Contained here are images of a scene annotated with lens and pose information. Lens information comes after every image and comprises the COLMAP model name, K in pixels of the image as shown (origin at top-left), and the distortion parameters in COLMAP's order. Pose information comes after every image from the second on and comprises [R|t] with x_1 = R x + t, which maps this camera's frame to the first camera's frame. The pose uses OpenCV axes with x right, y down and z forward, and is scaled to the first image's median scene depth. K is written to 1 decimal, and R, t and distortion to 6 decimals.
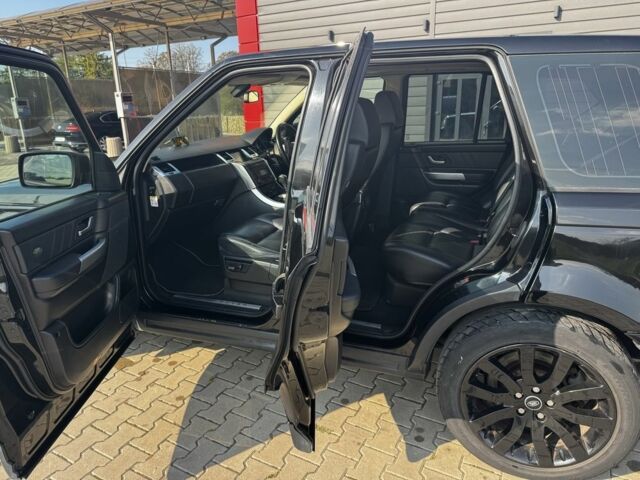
lens RADIAL K [[461.5, 0, 320.0], [0, 461.5, 240.0], [0, 0, 1]] dist [0.003771, -0.001463]
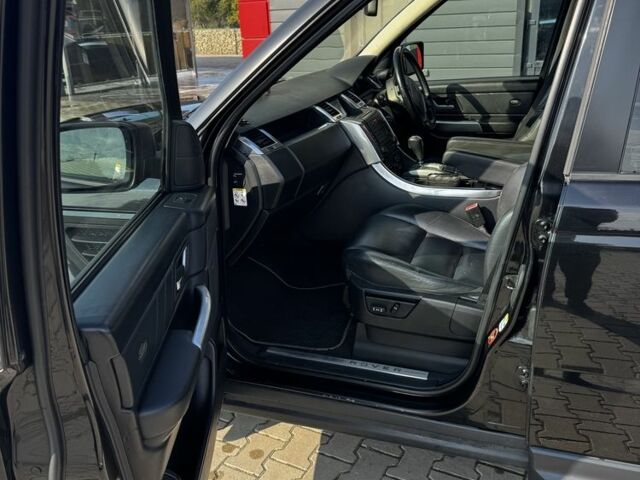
lens RADIAL K [[639.7, 0, 320.0], [0, 639.7, 240.0], [0, 0, 1]] dist [0.010897, -0.000012]
pose [[0.998895, -0.020442, -0.042317, -0.226203], [0.022646, 0.998376, 0.052266, -0.069477], [0.041180, -0.053167, 0.997736, 0.199404]]
